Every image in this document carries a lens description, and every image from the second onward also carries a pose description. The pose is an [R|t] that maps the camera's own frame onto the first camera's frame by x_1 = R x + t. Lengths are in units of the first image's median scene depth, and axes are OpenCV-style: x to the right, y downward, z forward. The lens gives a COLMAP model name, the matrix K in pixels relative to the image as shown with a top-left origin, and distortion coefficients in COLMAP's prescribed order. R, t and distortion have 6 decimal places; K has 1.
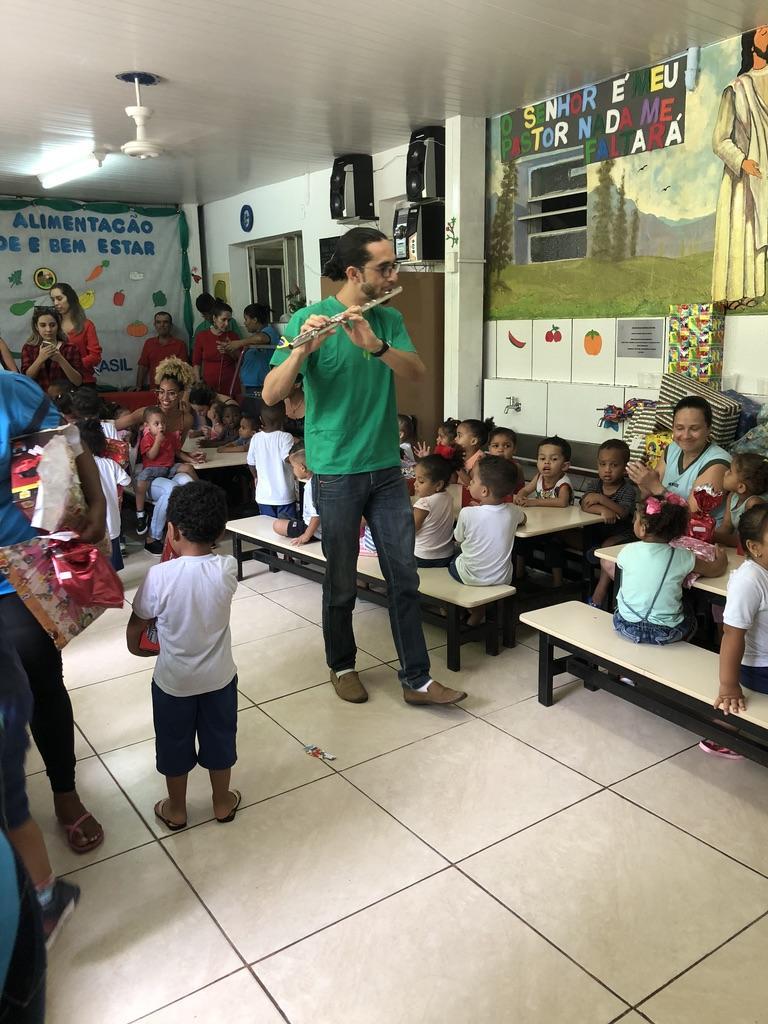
lens RADIAL K [[855.3, 0, 429.4], [0, 855.3, 497.6], [0, 0, 1]] dist [0.007819, 0.003336]
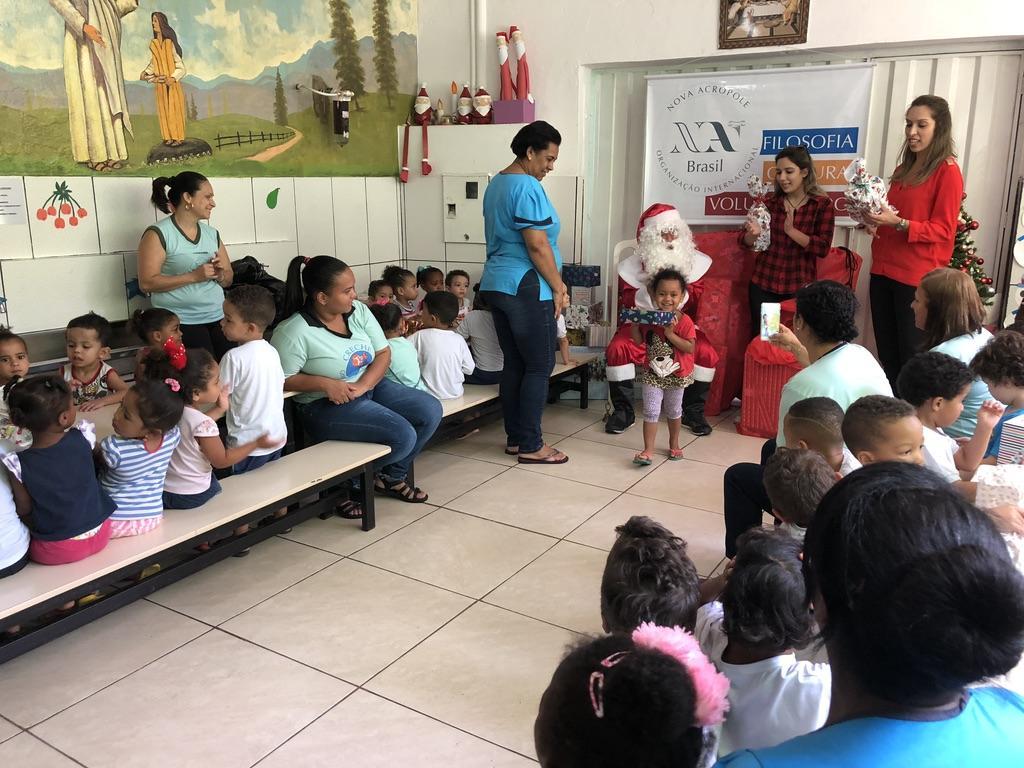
lens RADIAL K [[855.3, 0, 504.8], [0, 855.3, 378.9], [0, 0, 1]] dist [0.007819, 0.003336]
pose [[-0.382607, -0.194110, 0.903290, -0.431963], [0.186853, 0.941221, 0.281407, -0.098496], [-0.904819, 0.276451, -0.323848, 0.516834]]
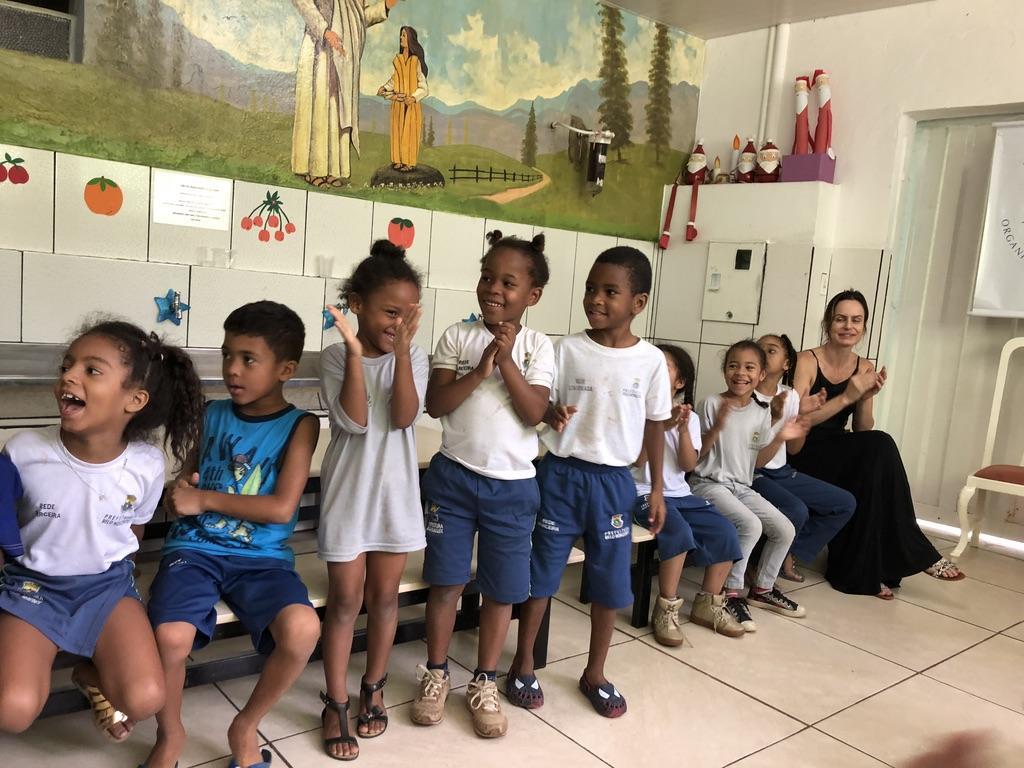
lens RADIAL K [[855.3, 0, 500.9], [0, 855.3, 387.6], [0, 0, 1]] dist [0.007819, 0.003336]
pose [[-0.066845, -0.100578, 0.992681, -0.322916], [0.116553, 0.987308, 0.107882, -0.043416], [-0.990932, 0.122911, -0.054273, 0.472534]]
